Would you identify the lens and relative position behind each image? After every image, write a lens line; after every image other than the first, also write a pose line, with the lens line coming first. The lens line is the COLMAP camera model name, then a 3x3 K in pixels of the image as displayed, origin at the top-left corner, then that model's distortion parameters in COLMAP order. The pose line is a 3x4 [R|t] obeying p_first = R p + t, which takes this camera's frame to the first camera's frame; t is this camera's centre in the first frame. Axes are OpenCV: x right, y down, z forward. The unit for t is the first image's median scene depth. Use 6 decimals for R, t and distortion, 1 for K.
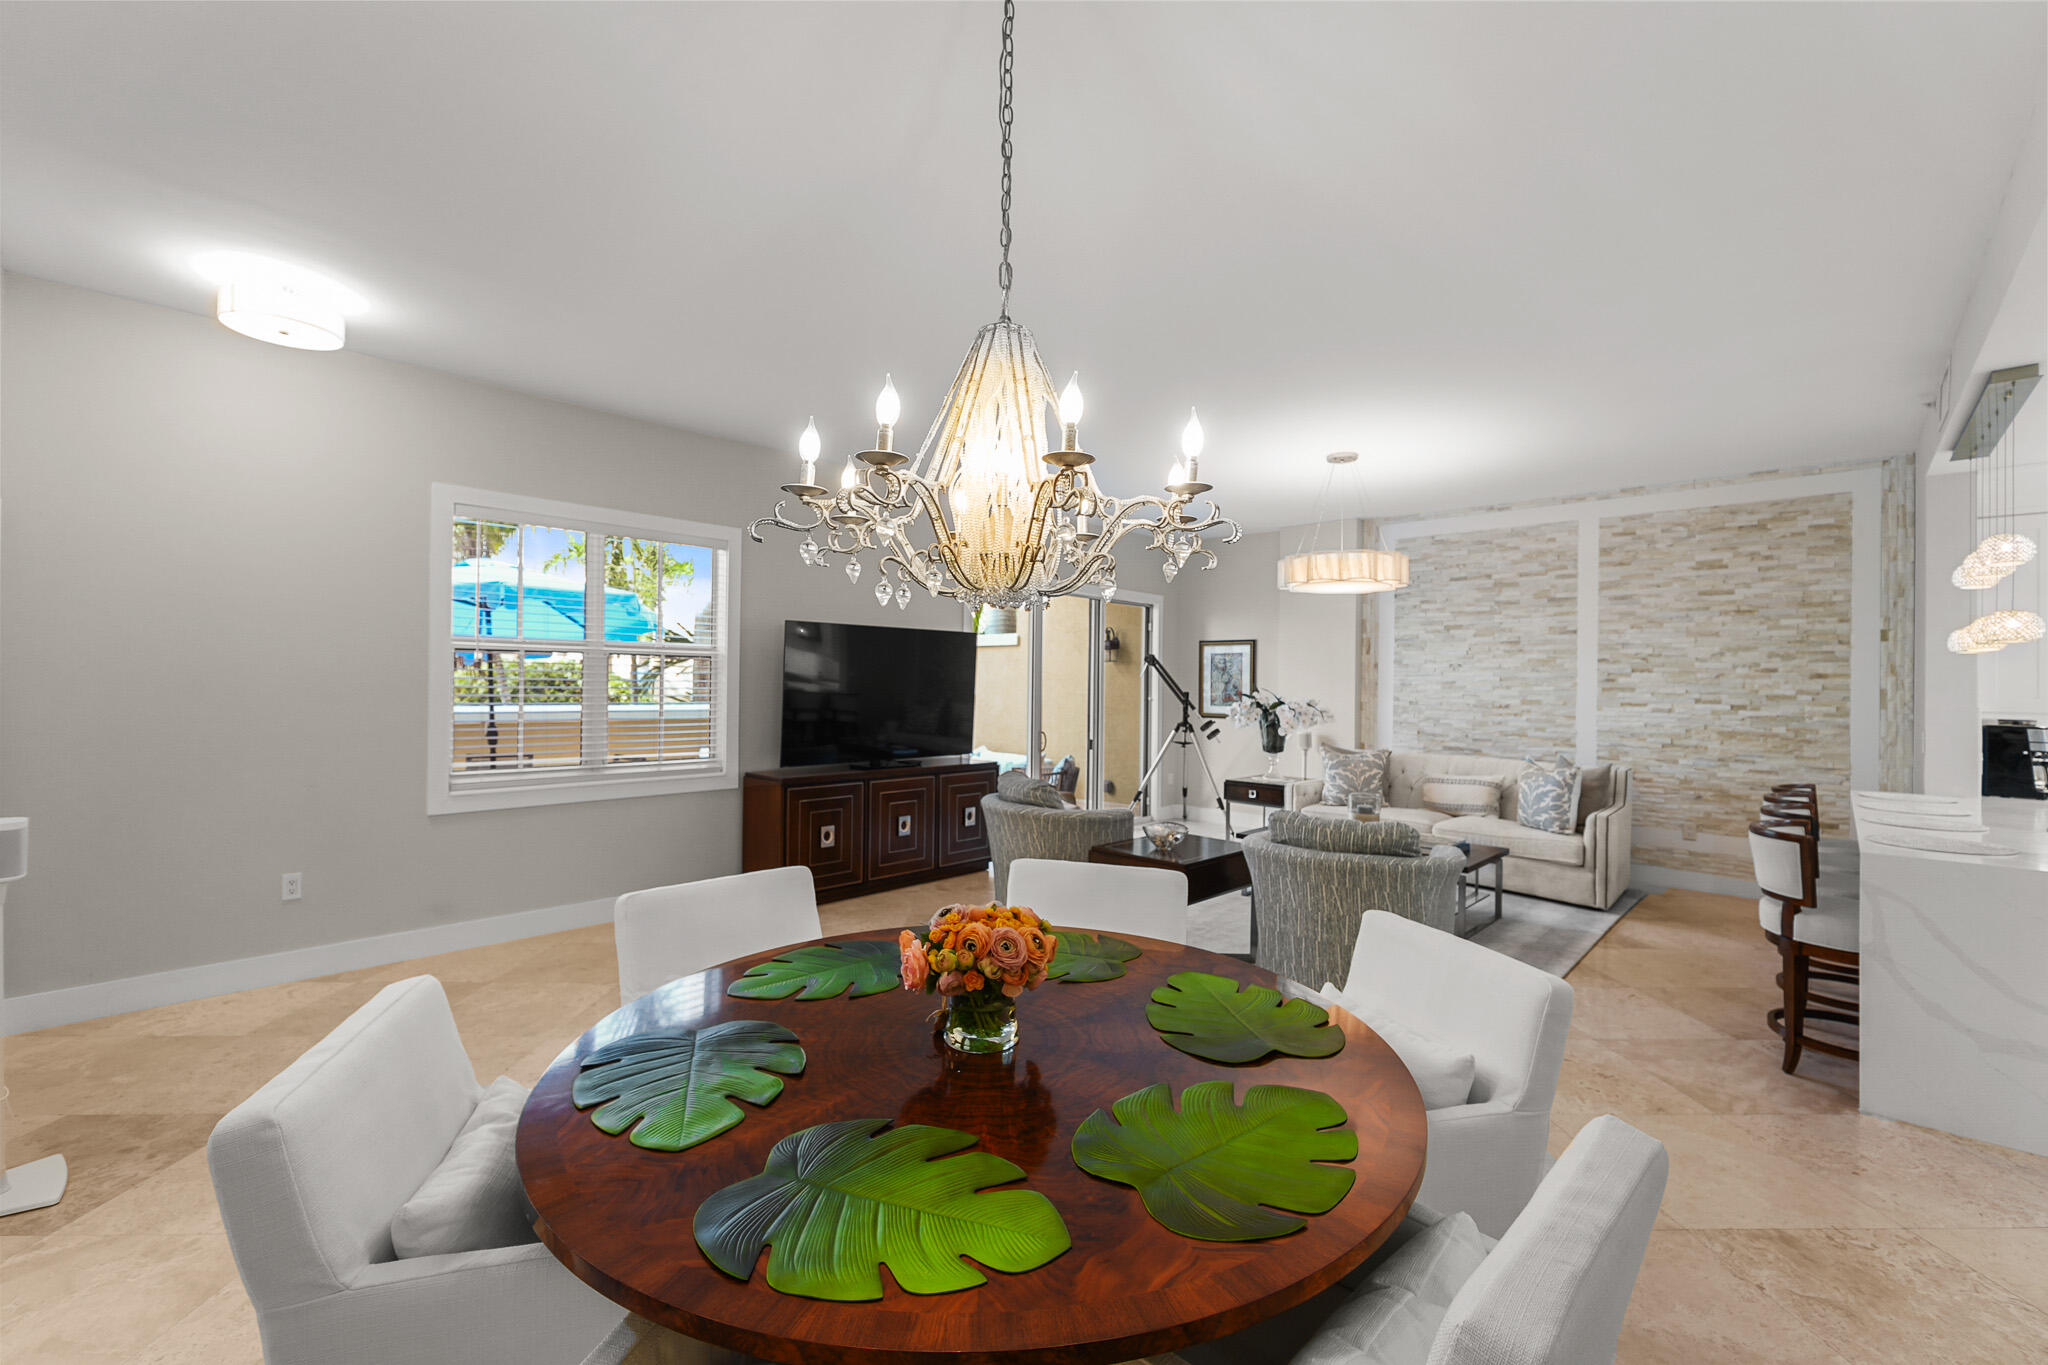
lens RADIAL K [[852.6, 0, 1025.2], [0, 852.6, 676.6], [0, 0, 1]] dist [0.000468, -0.000944]
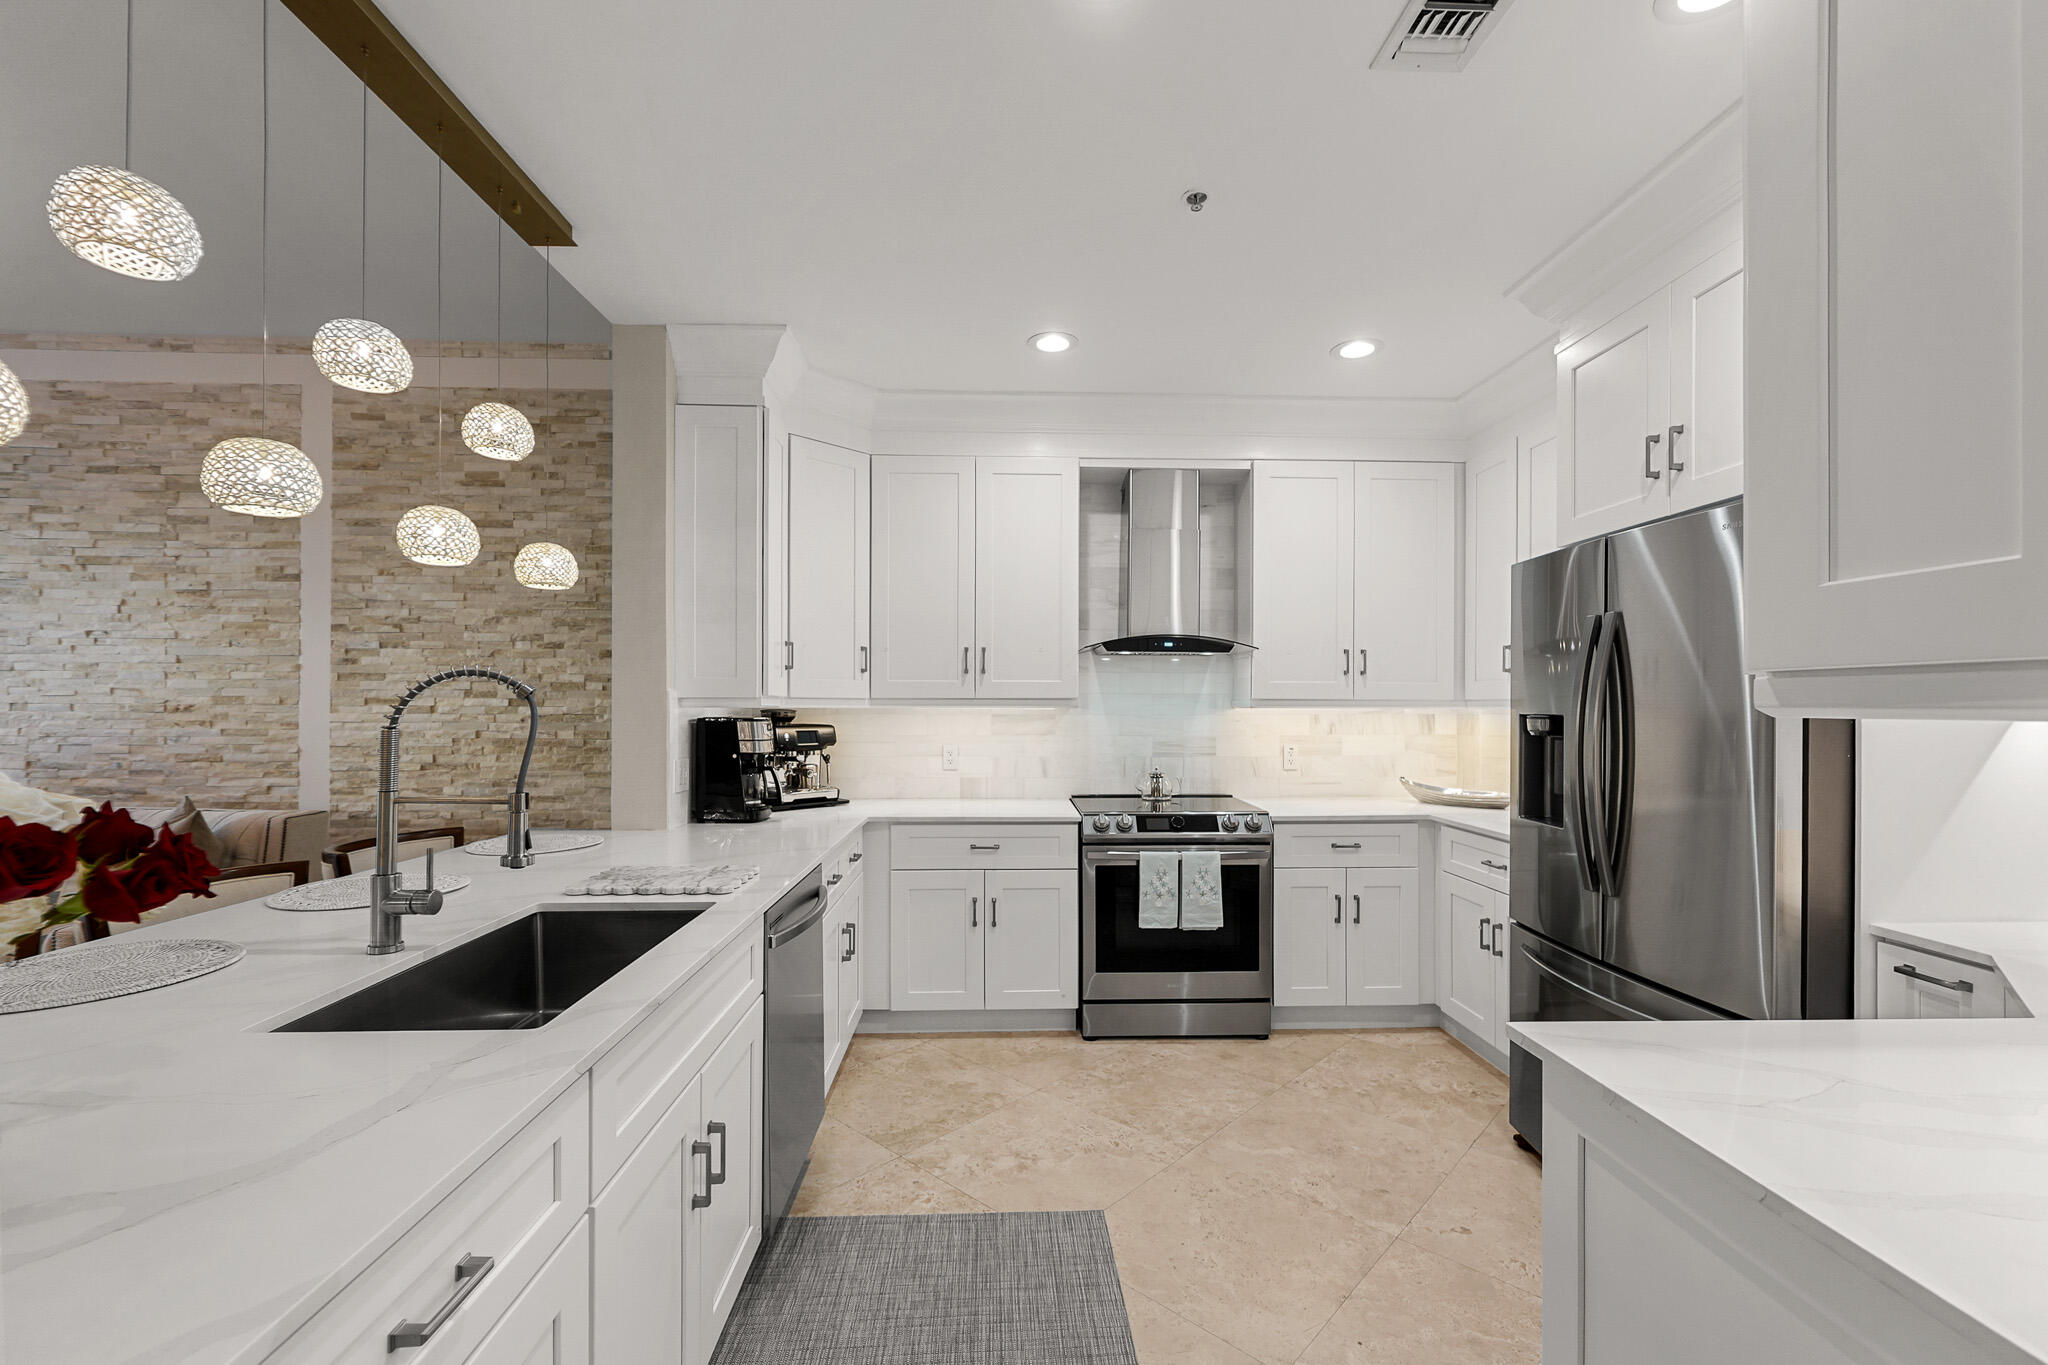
lens RADIAL K [[852.6, 0, 1023.3], [0, 852.6, 707.2], [0, 0, 1]] dist [0.000468, -0.000944]
pose [[0.692967, -0.012260, 0.720865, 0.622893], [-0.000035, 0.999855, 0.017038, 0.028468], [-0.720970, -0.011832, 0.692866, 0.264756]]
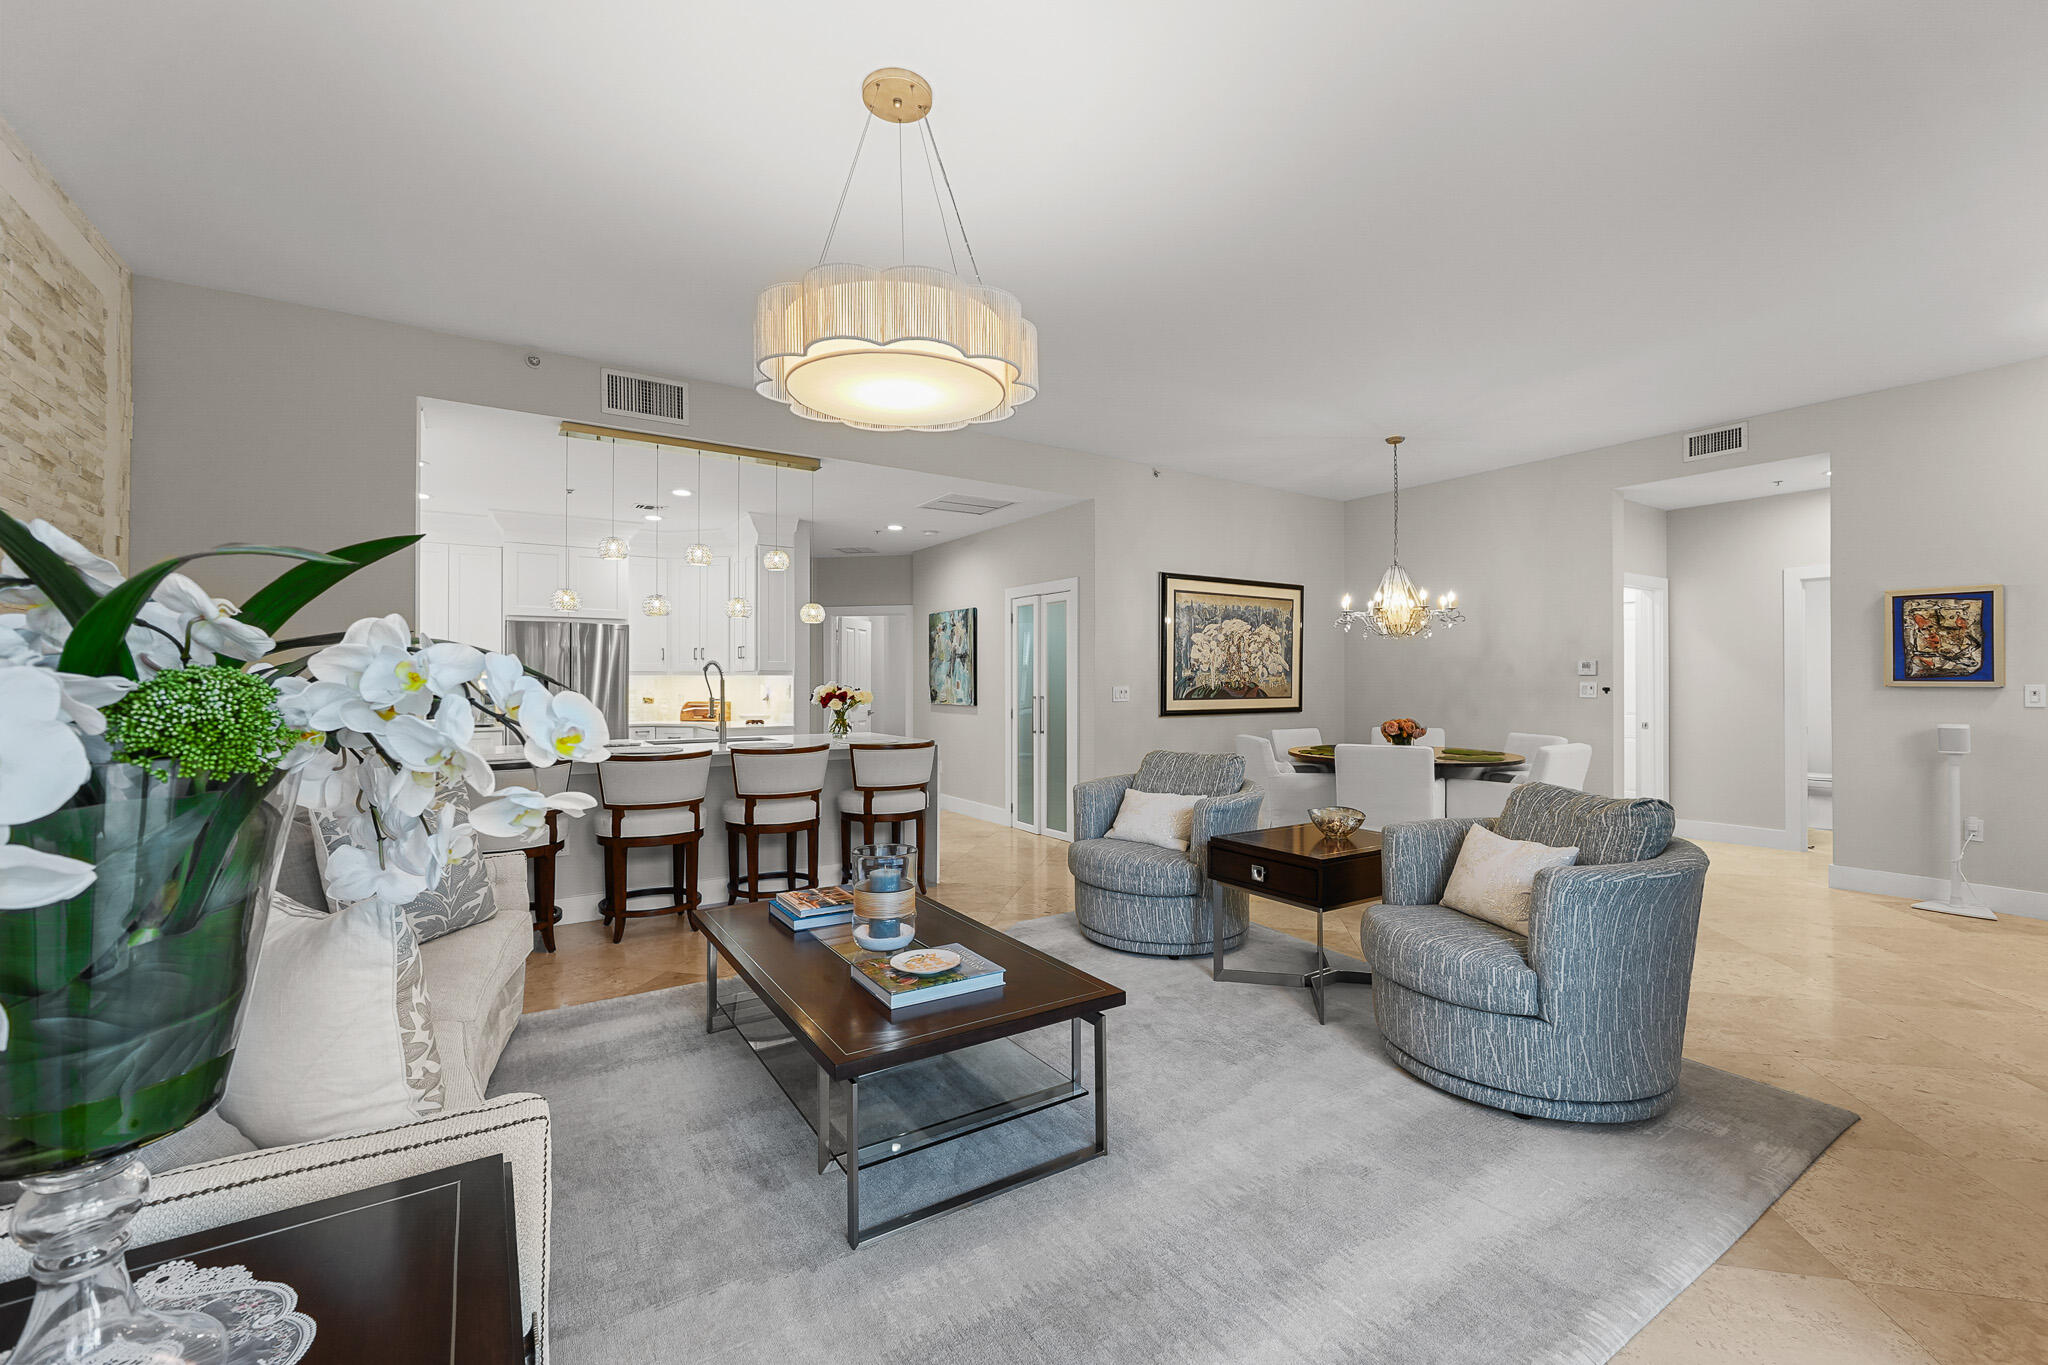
lens RADIAL K [[852.6, 0, 1022.2], [0, 852.6, 679.7], [0, 0, 1]] dist [0.000468, -0.000944]
pose [[-0.975543, -0.010817, 0.219542, 0.199646], [-0.012052, 0.999918, -0.004284, 0.039601], [-0.219477, -0.006825, -0.975594, 1.318172]]
